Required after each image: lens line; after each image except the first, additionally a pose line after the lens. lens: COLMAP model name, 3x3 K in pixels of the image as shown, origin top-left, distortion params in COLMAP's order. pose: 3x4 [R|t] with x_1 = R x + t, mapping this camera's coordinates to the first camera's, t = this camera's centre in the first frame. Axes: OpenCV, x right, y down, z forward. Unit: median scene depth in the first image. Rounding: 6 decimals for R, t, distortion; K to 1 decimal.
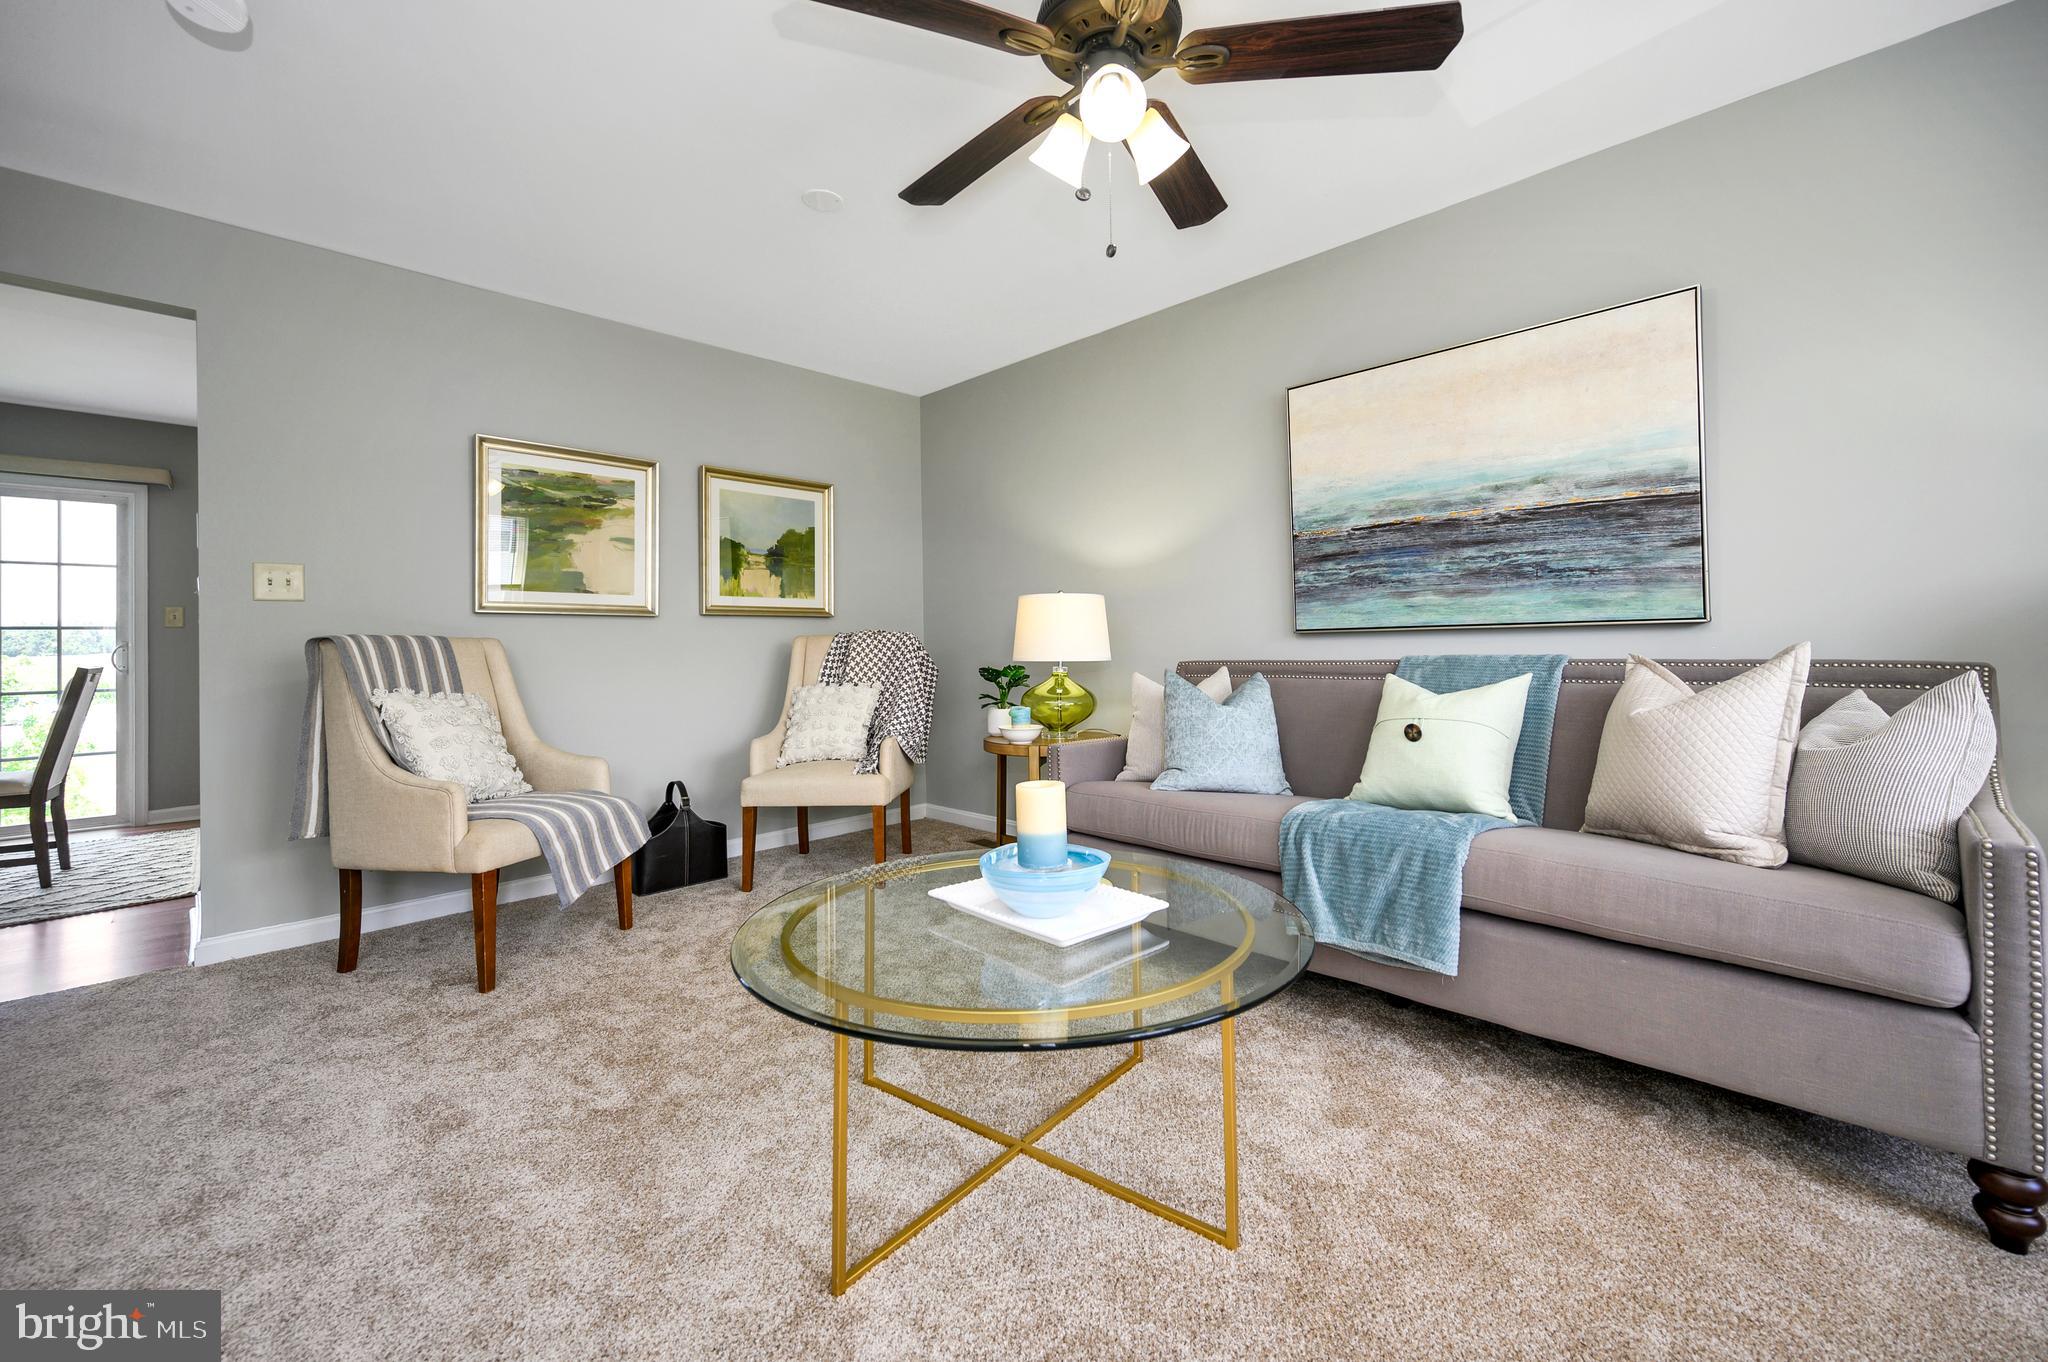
lens RADIAL K [[834.0, 0, 1047.9], [0, 834.0, 634.4], [0, 0, 1]] dist [0.016332, -0.000091]
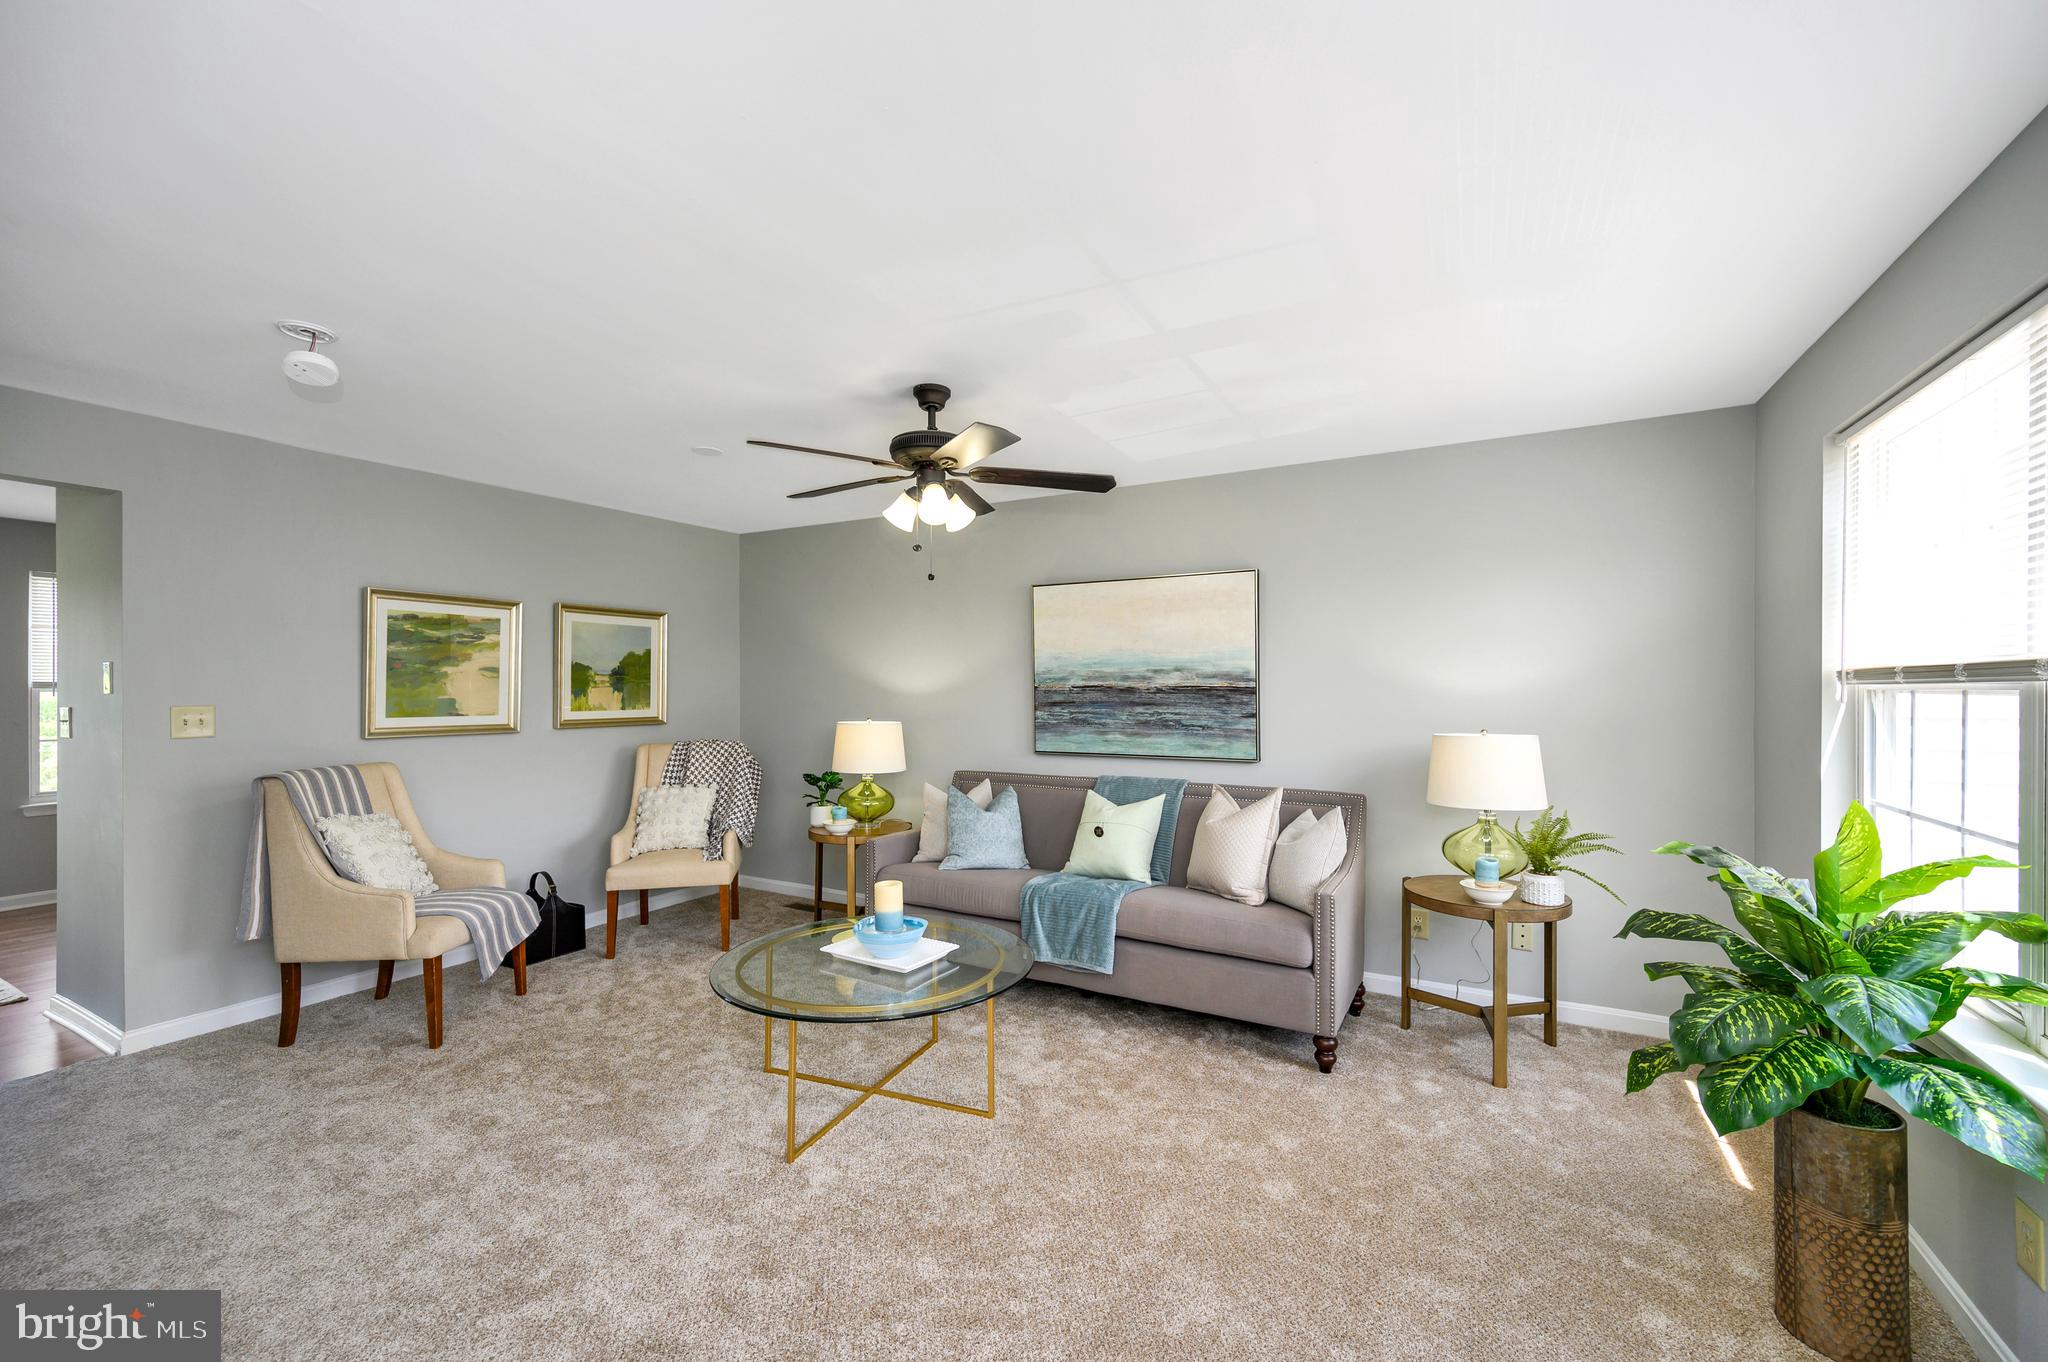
lens RADIAL K [[823.3, 0, 1024.0], [0, 823.3, 681.0], [0, 0, 1]] dist [0.010868, -0.000484]
pose [[0.965779, 0.013527, 0.259014, -0.111219], [-0.015091, 0.999878, 0.004050, -0.153543], [-0.258928, -0.007820, 0.965865, -0.442866]]
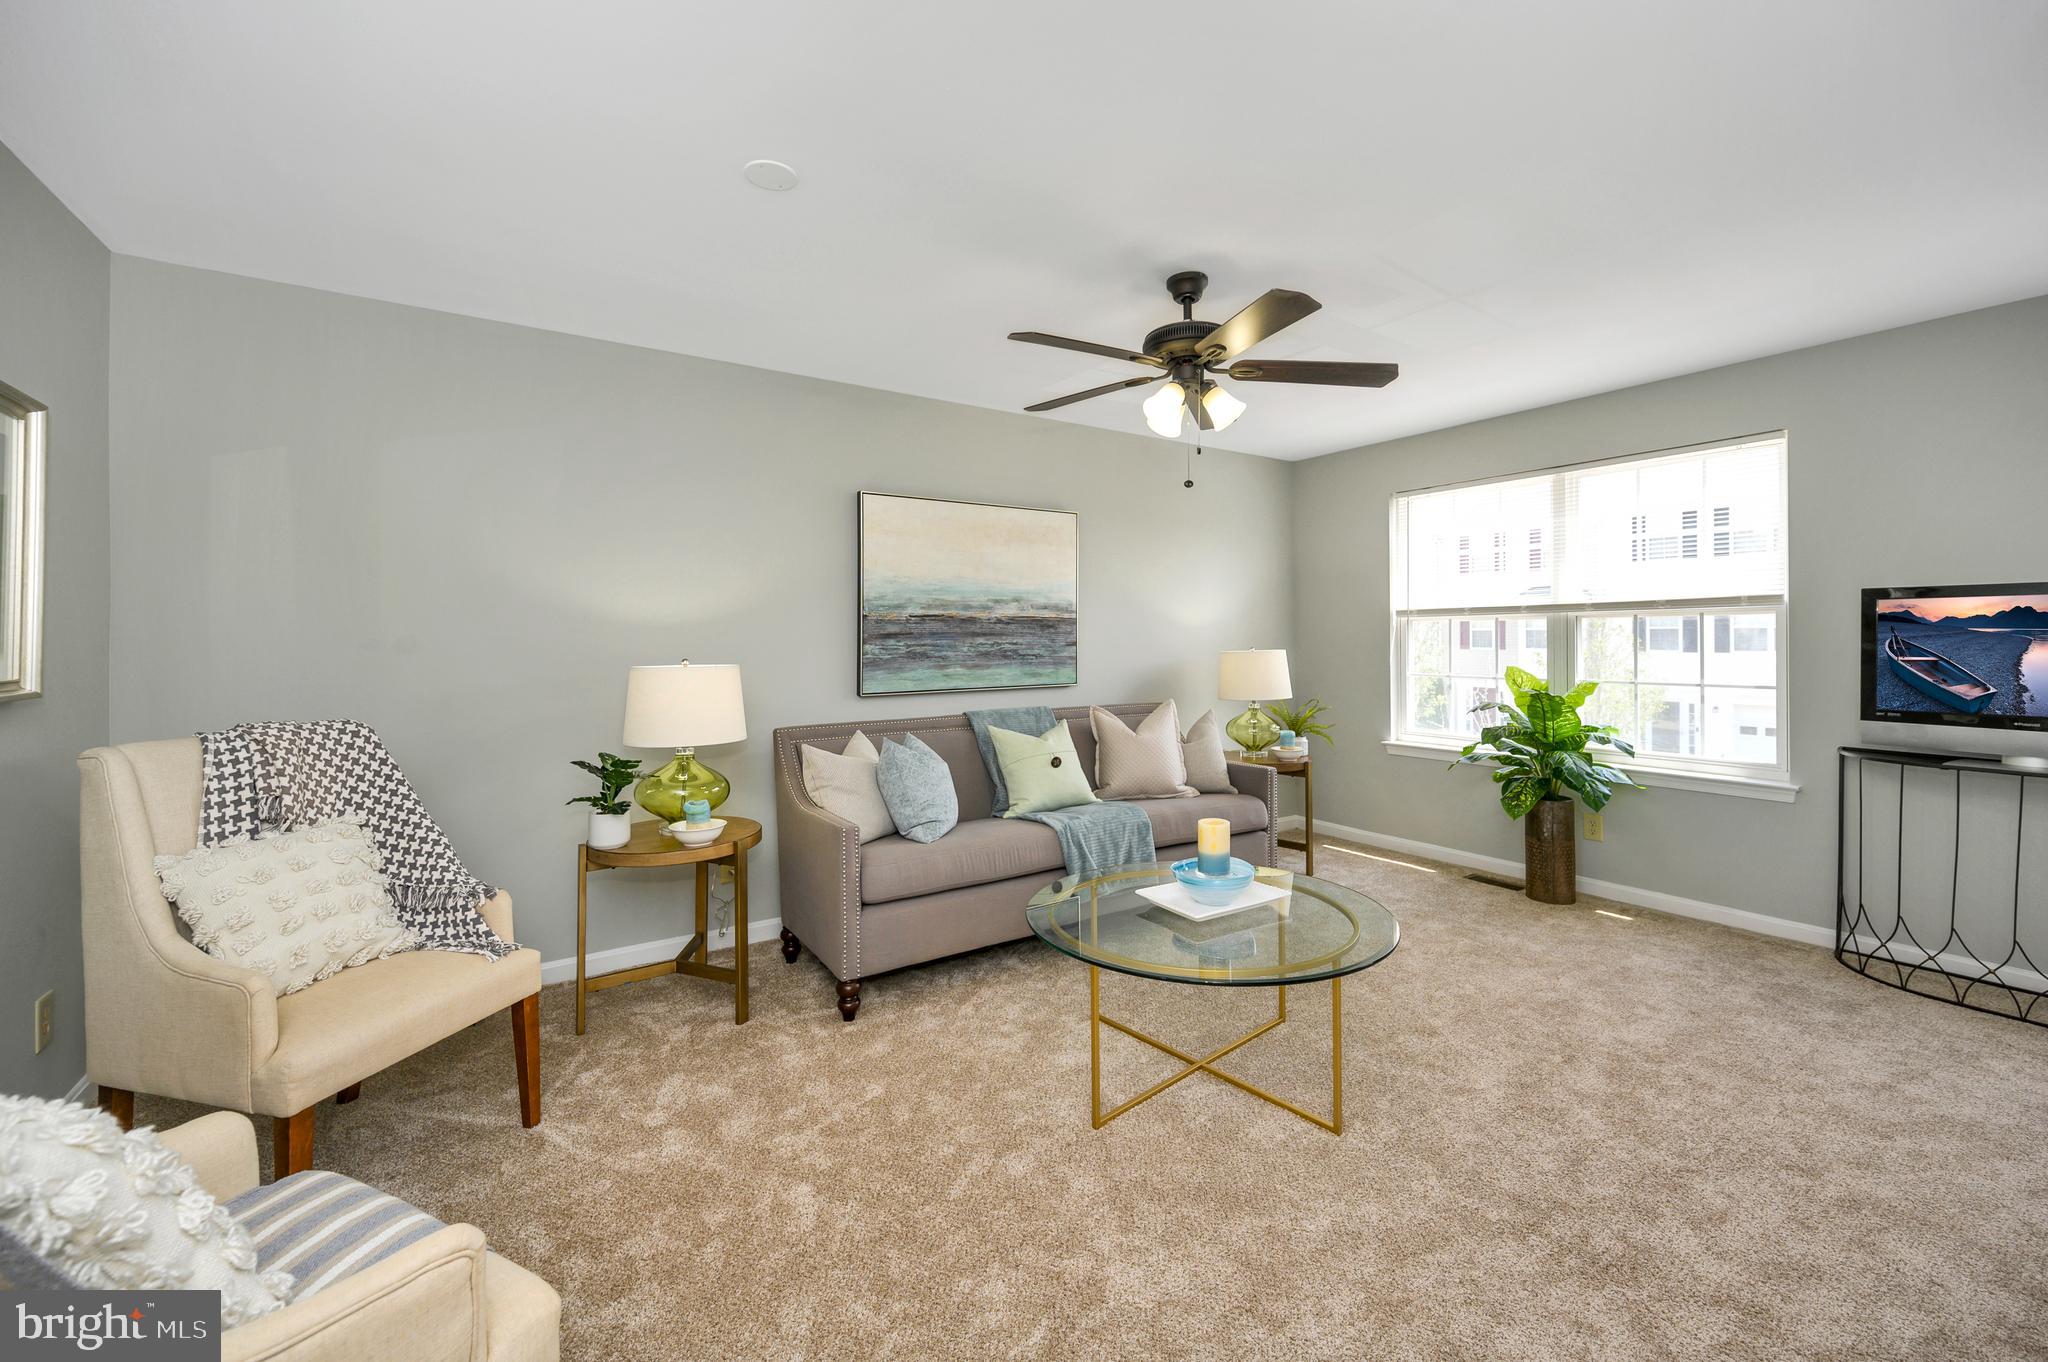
lens RADIAL K [[844.0, 0, 1027.1], [0, 844.0, 634.0], [0, 0, 1]] dist [0.014541, -0.000071]
pose [[0.198516, 0.017129, 0.979948, -0.972439], [-0.010553, 0.999827, -0.015339, -0.086195], [-0.980041, -0.007296, 0.198662, 0.608183]]
